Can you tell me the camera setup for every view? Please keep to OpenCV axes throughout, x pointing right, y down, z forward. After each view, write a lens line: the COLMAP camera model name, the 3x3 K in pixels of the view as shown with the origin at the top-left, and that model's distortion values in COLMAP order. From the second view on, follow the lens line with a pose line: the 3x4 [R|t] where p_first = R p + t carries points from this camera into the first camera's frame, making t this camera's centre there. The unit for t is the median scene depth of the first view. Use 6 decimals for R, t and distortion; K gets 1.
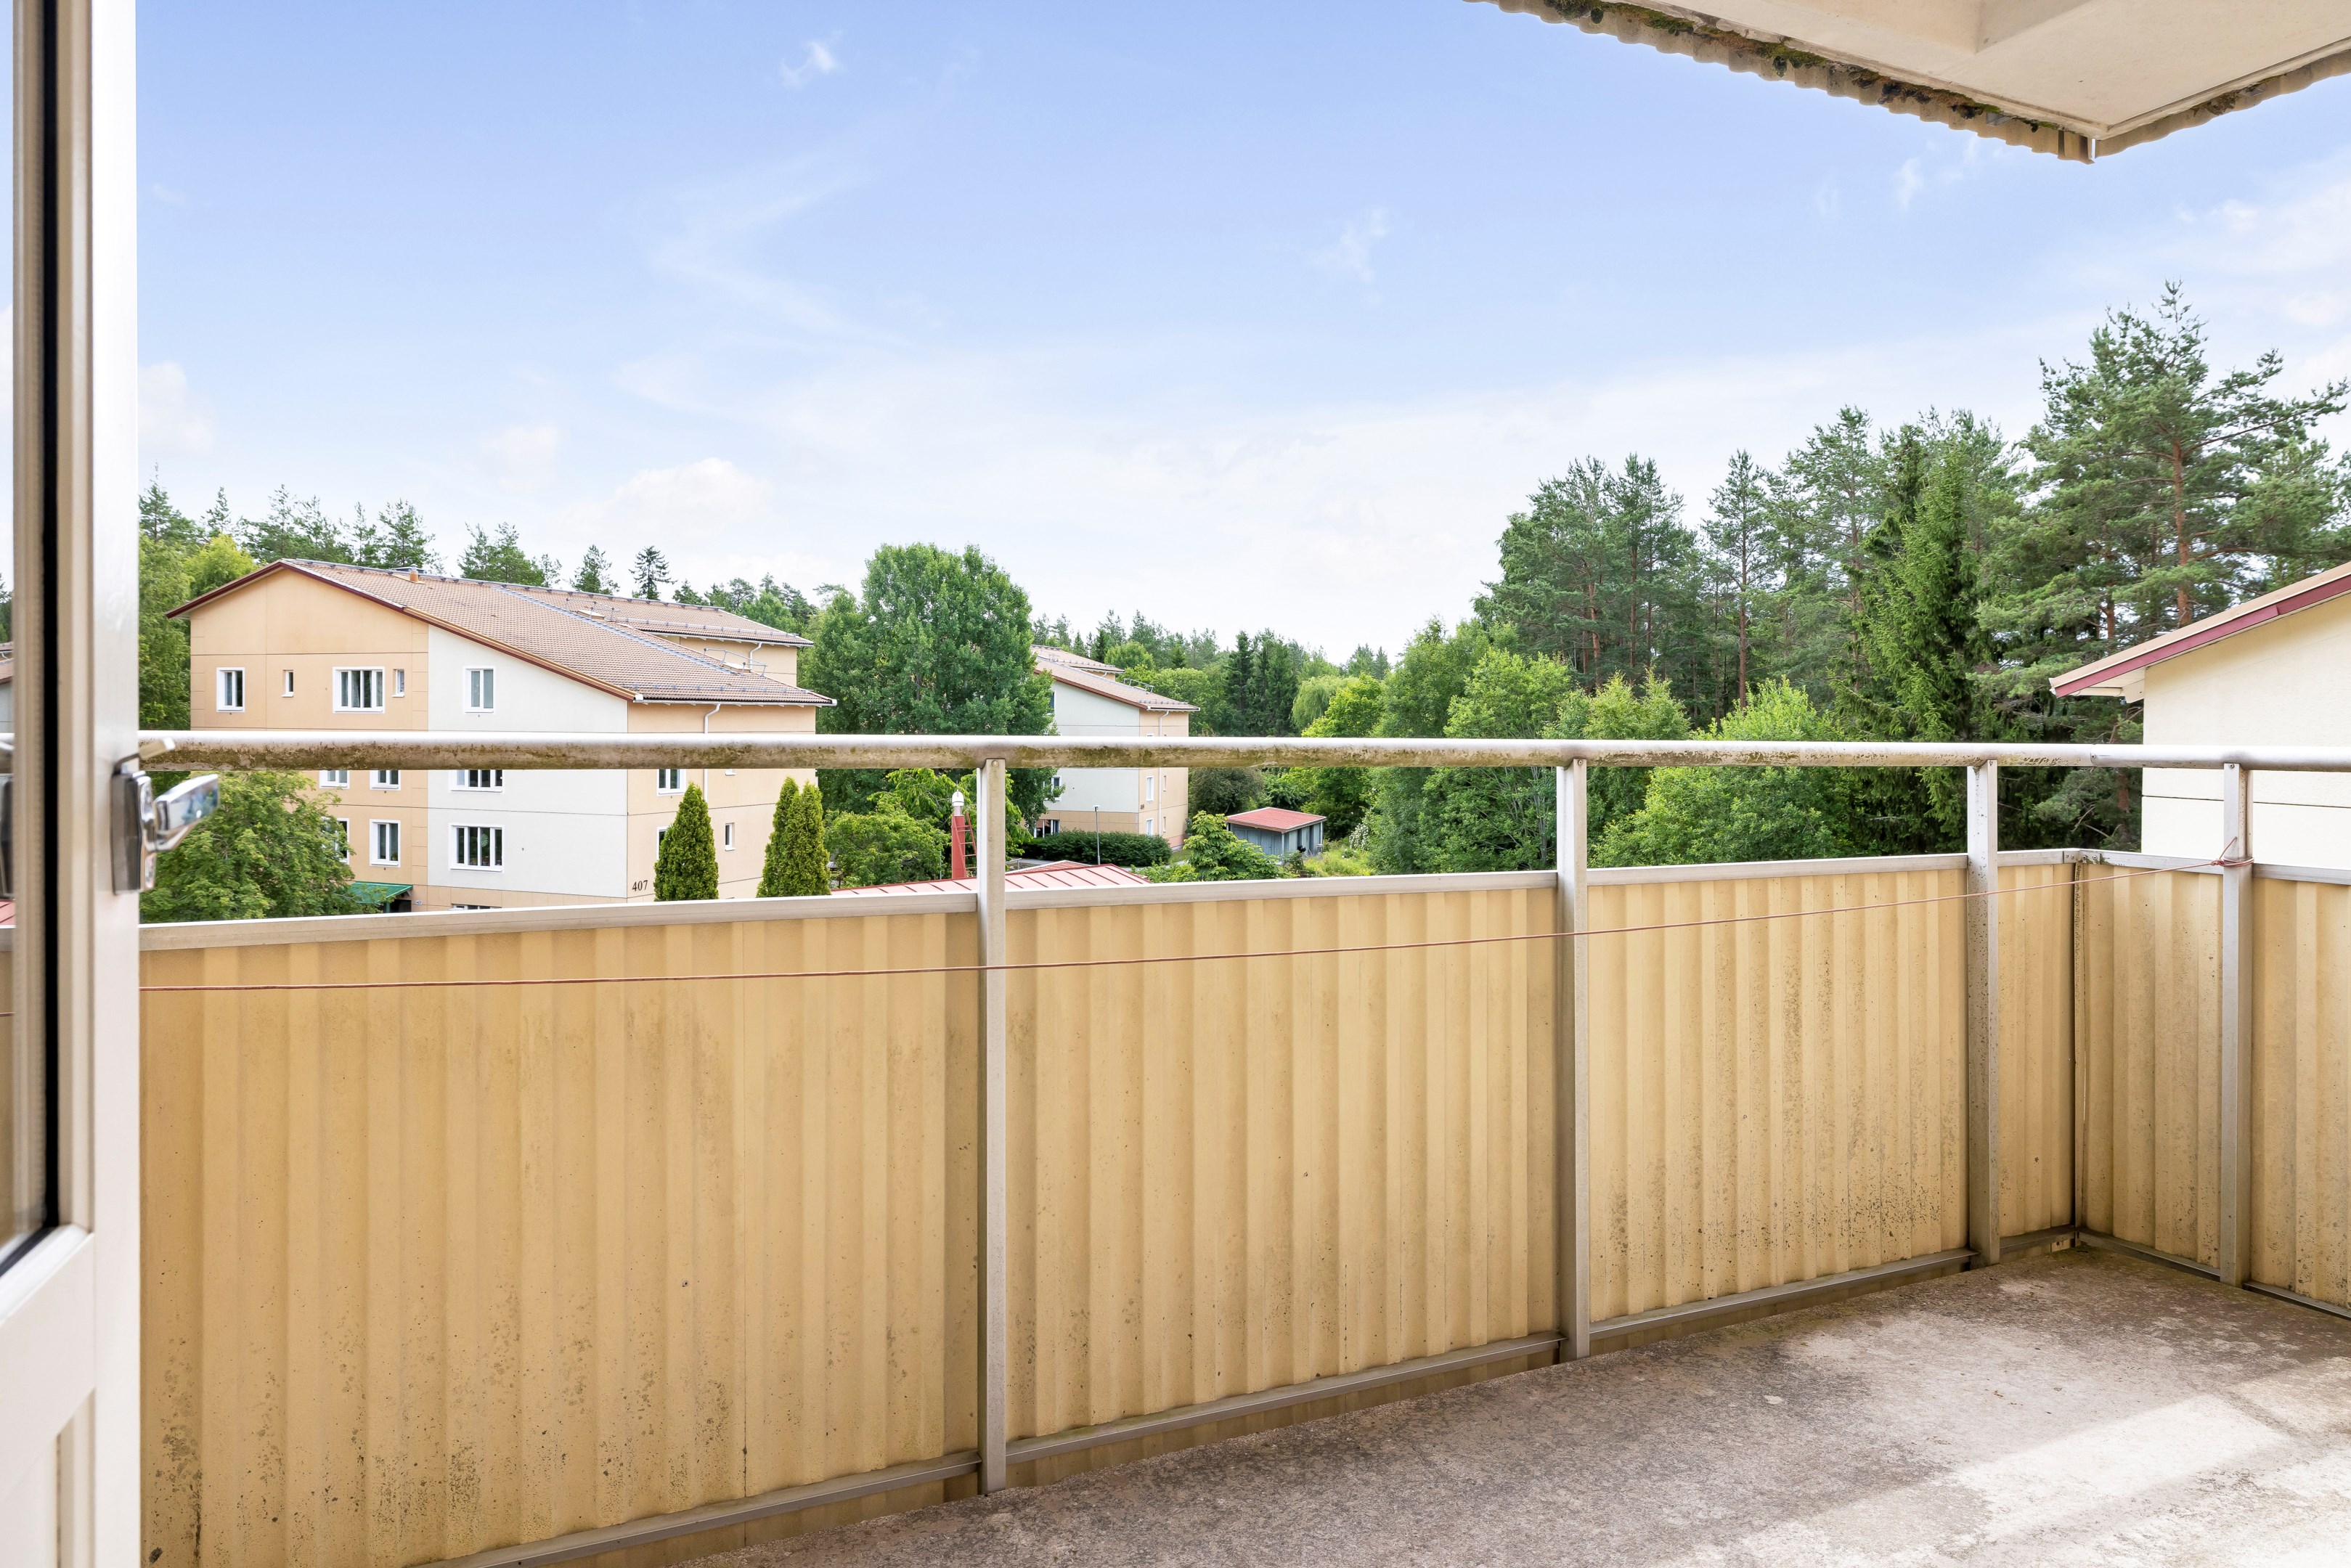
lens RADIAL K [[1471.4, 0, 1178.3], [0, 1471.4, 746.5], [0, 0, 1]] dist [-0.003528, -0.002600]
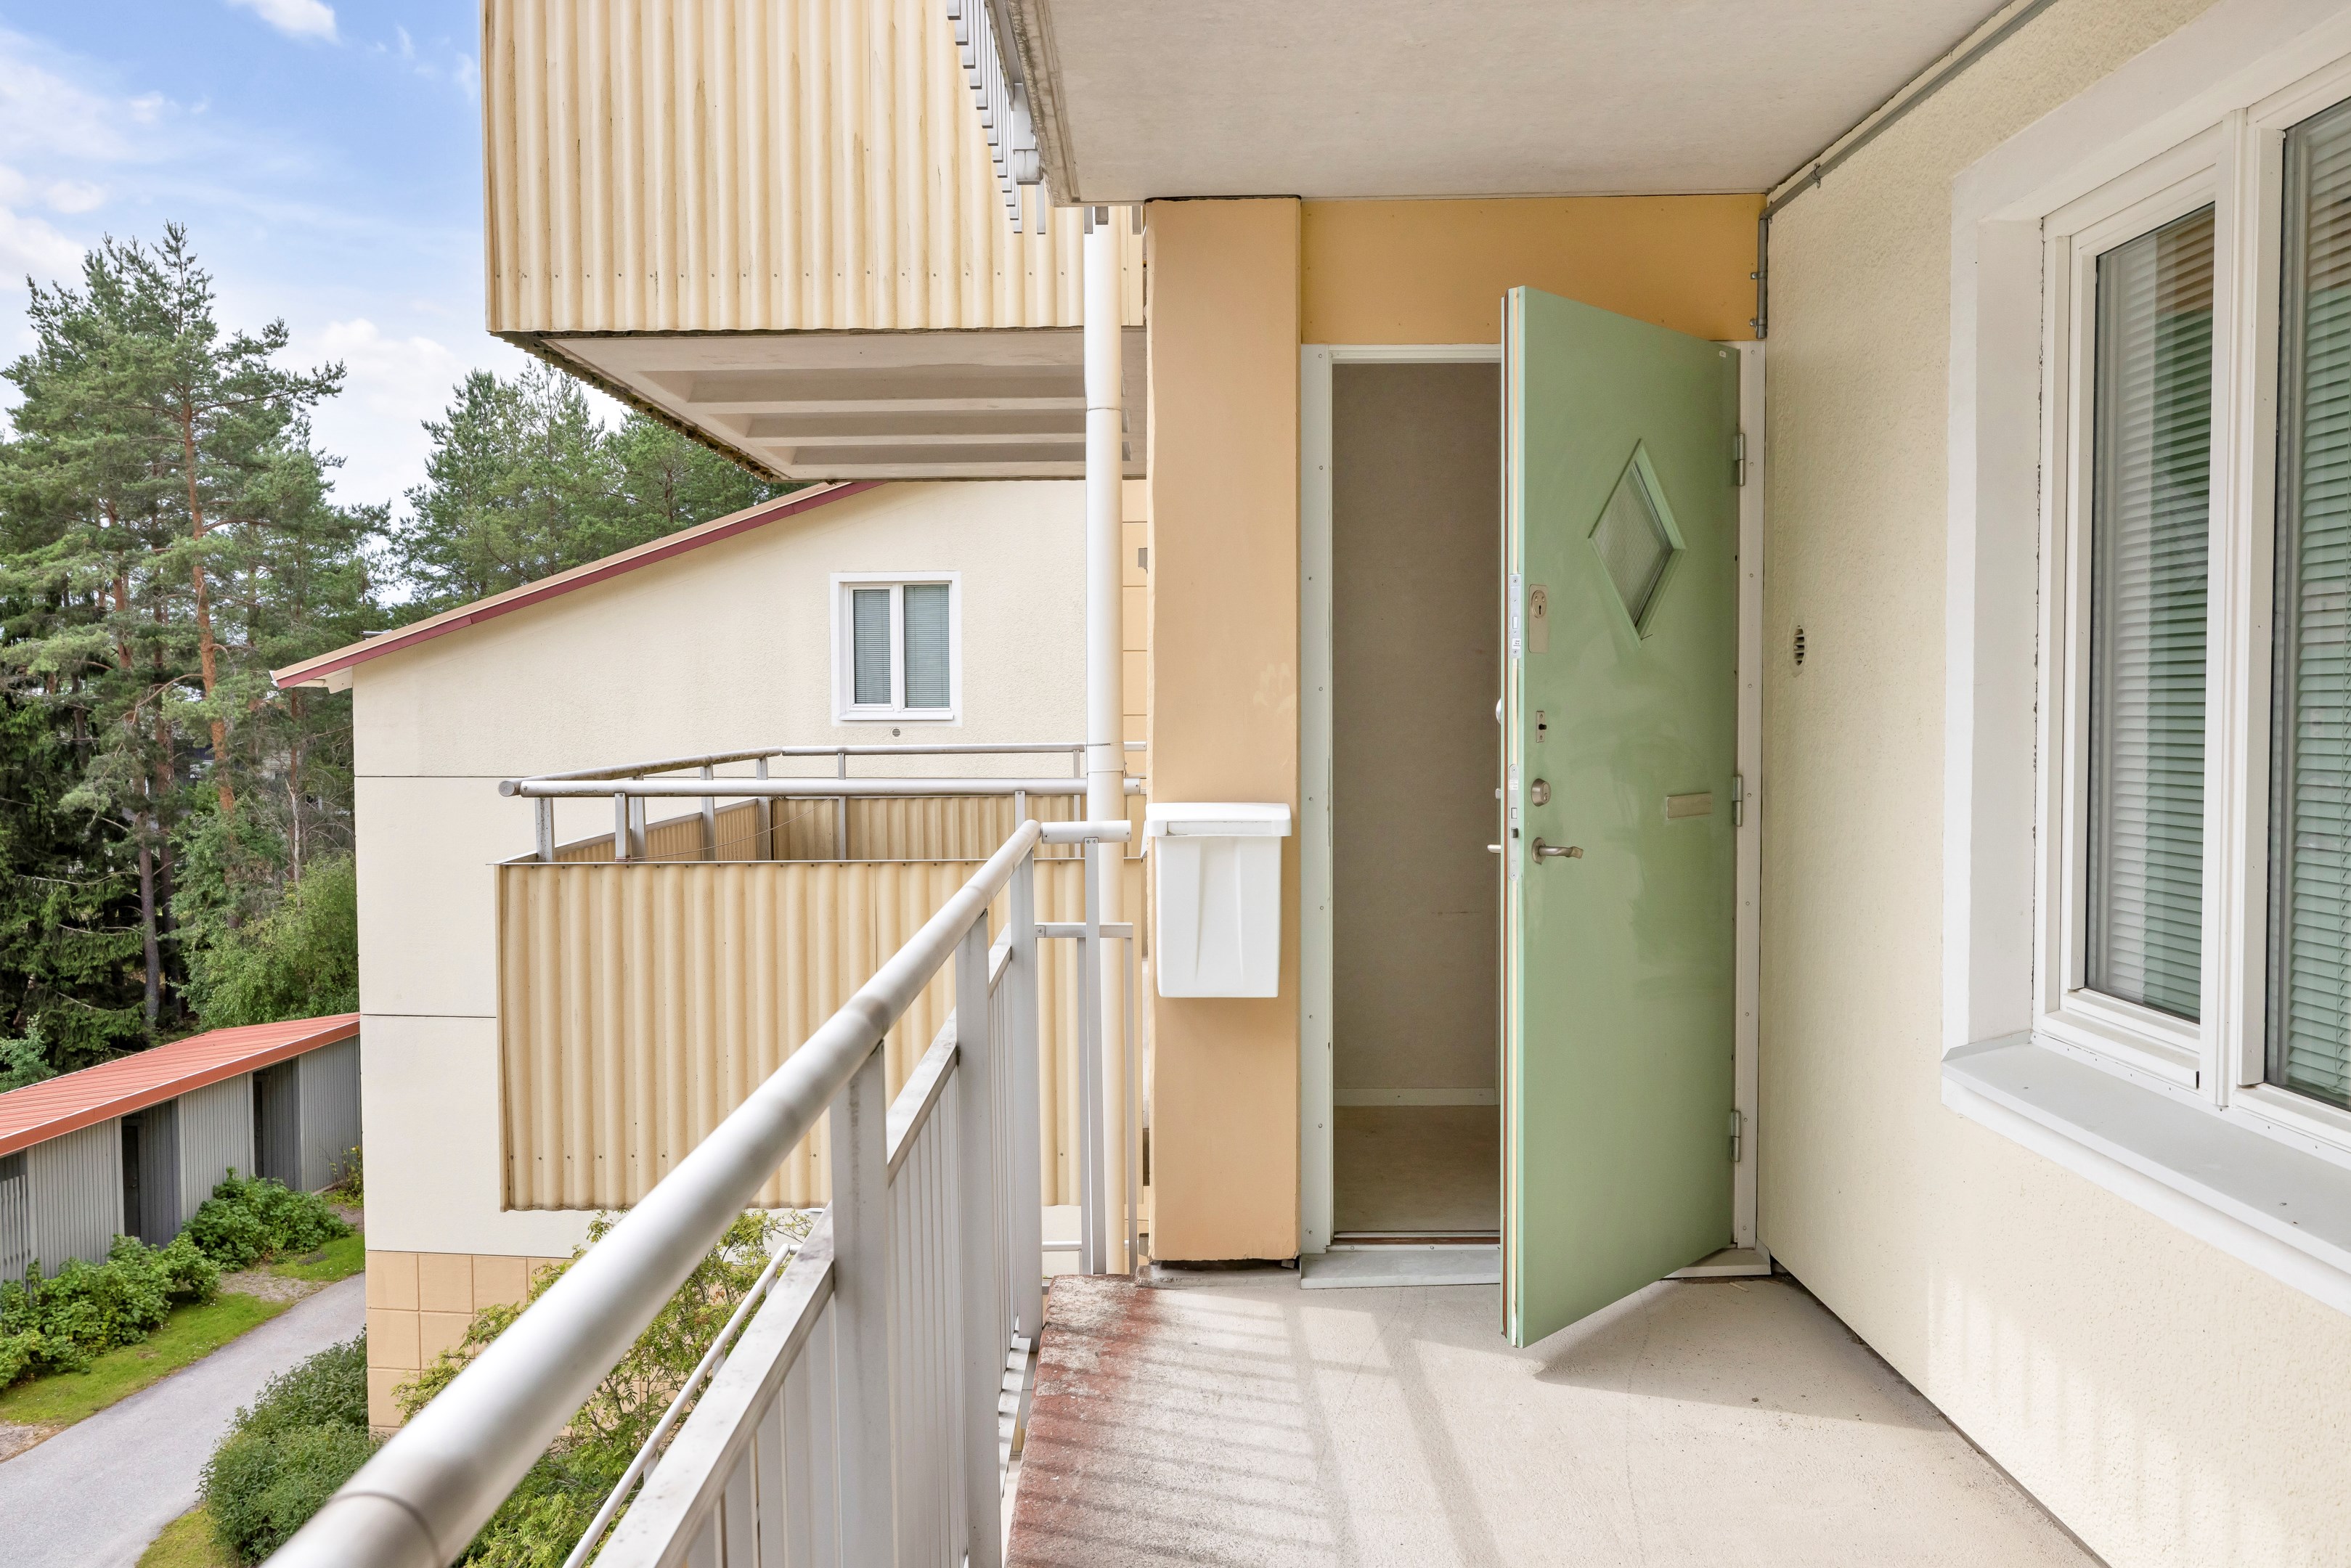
lens RADIAL K [[1937.2, 0, 1177.4], [0, 1937.2, 789.2], [0, 0, 1]] dist [-0.046924, 0.038727]
pose [[0.411017, -0.055476, 0.909938, -1.911108], [0.023011, 0.998460, 0.050478, -0.074136], [-0.911337, 0.000191, 0.411661, -0.814806]]
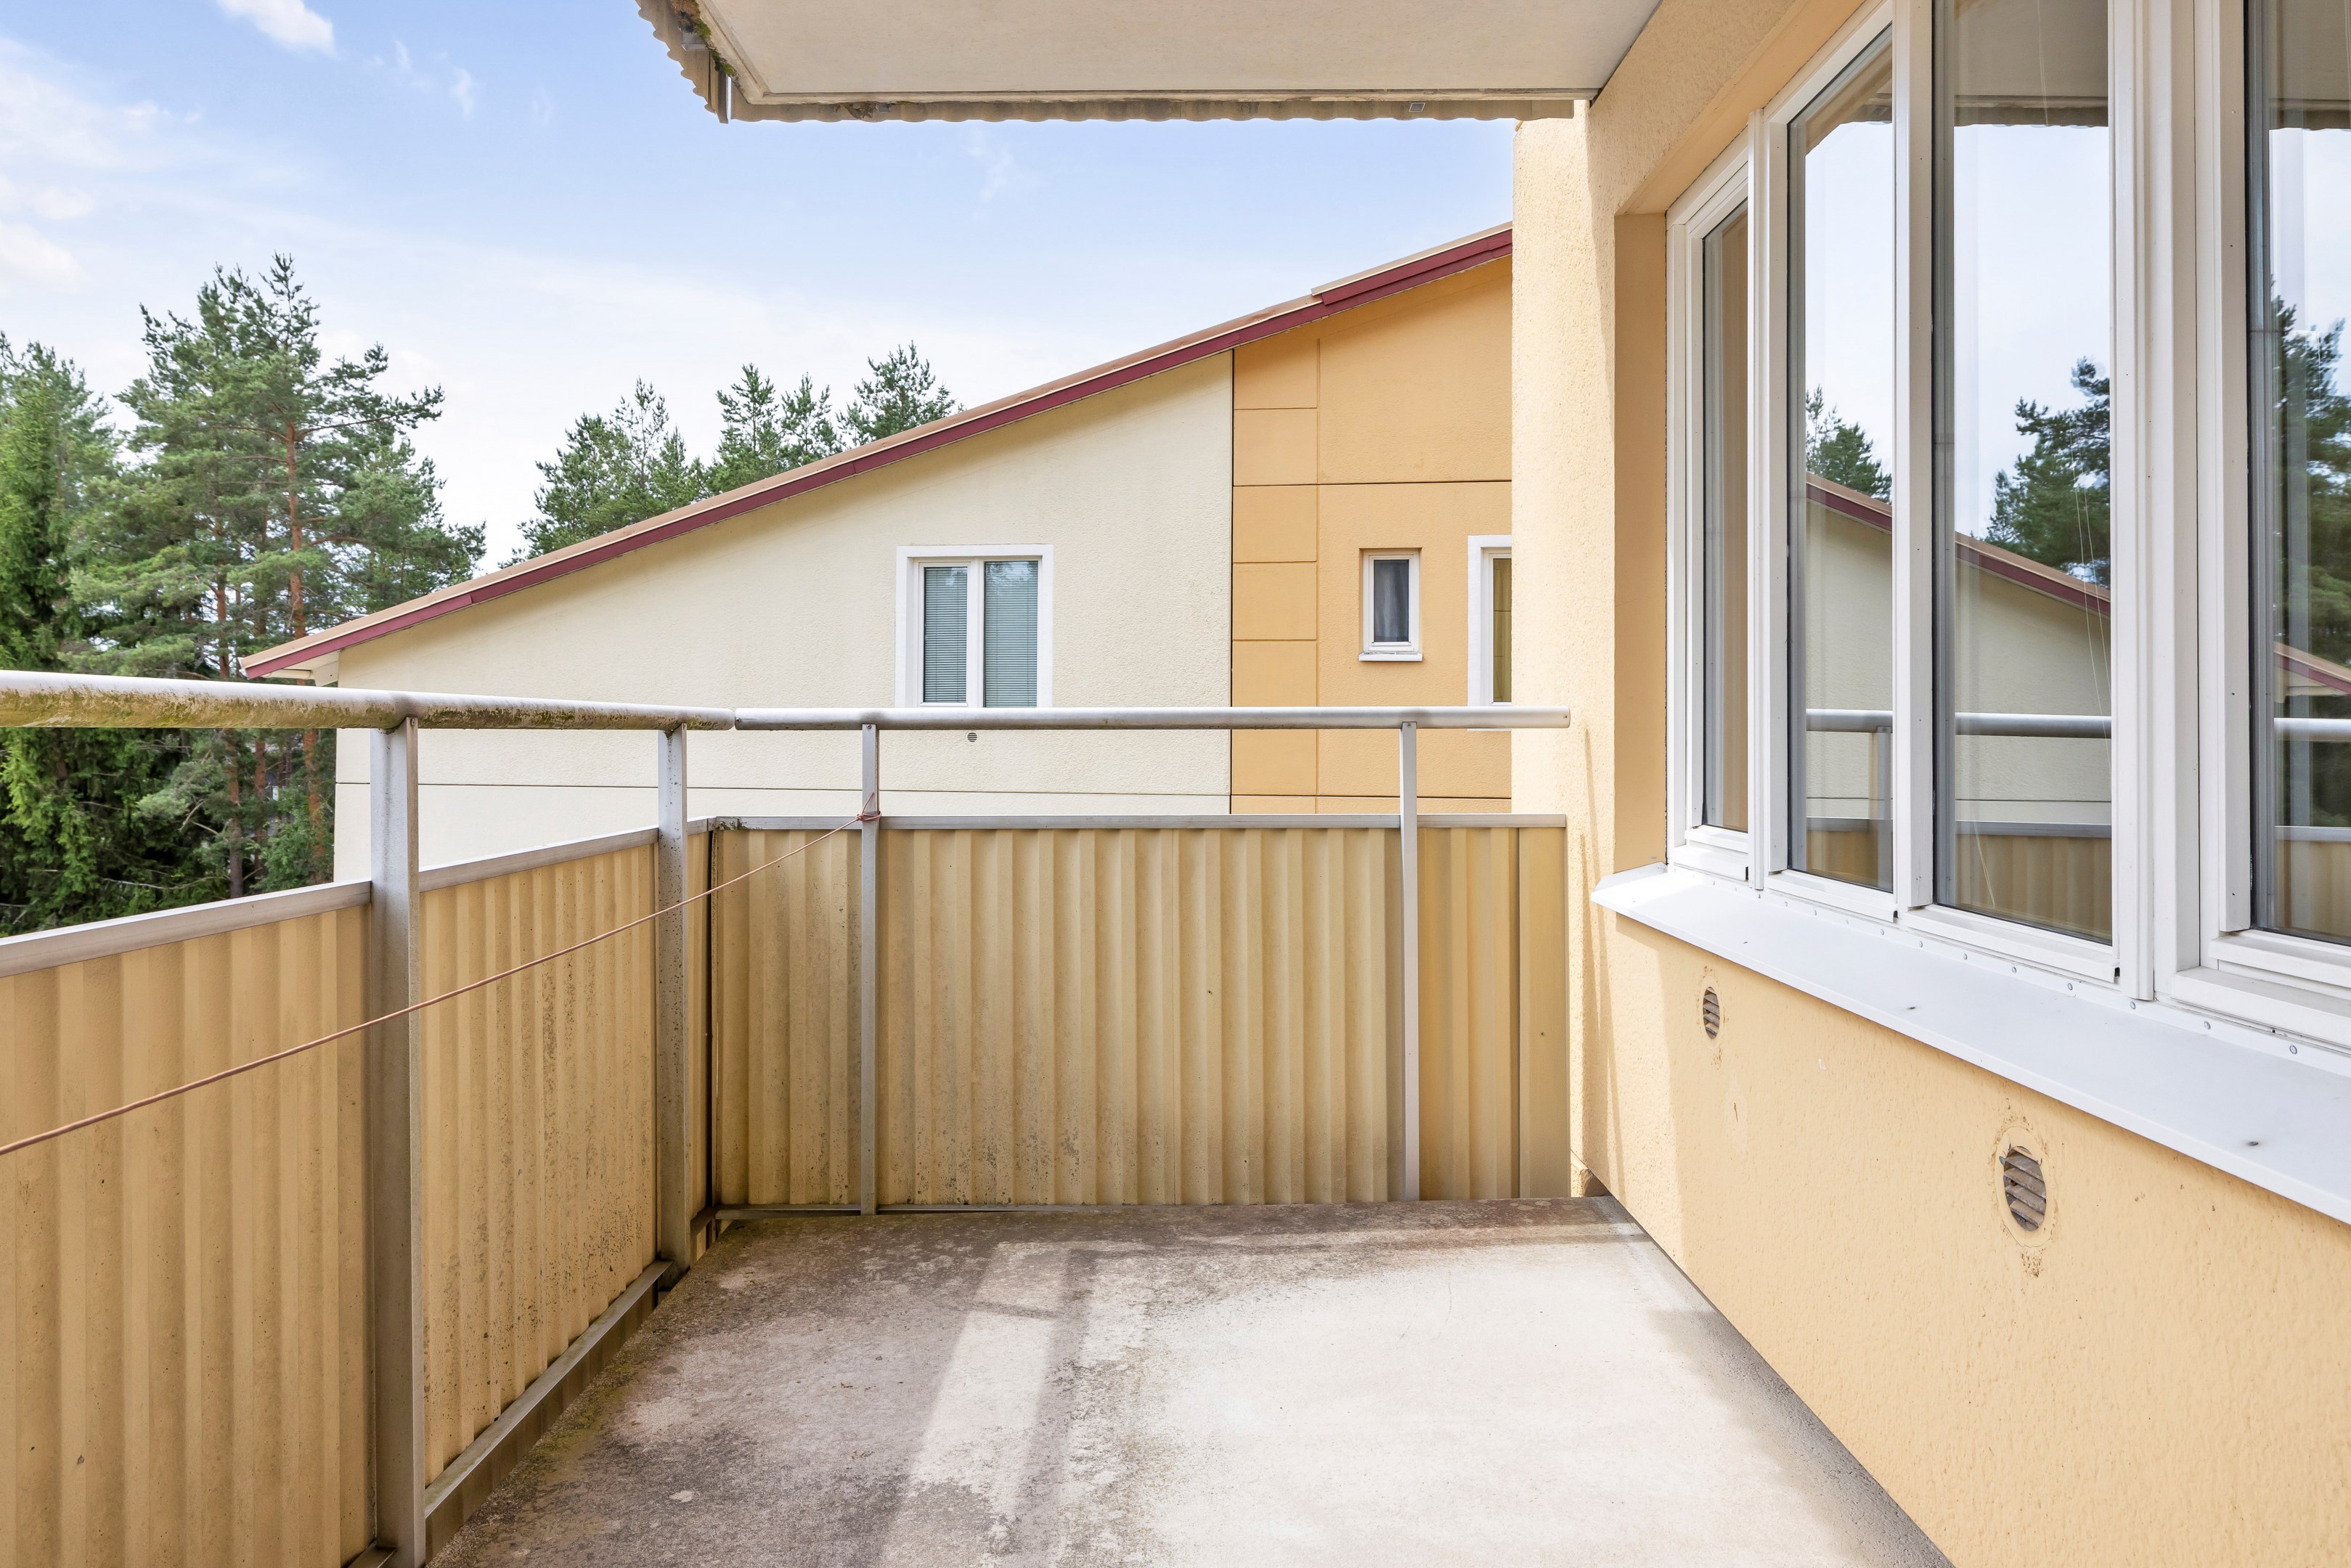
lens RADIAL K [[1596.2, 0, 1147.0], [0, 1596.2, 696.2], [0, 0, 1]] dist [-0.001553, 0.003412]
pose [[0.437728, 0.008350, 0.899069, -0.227502], [0.015940, 0.999728, -0.017046, 0.013435], [-0.898966, 0.021793, 0.437475, 0.290430]]
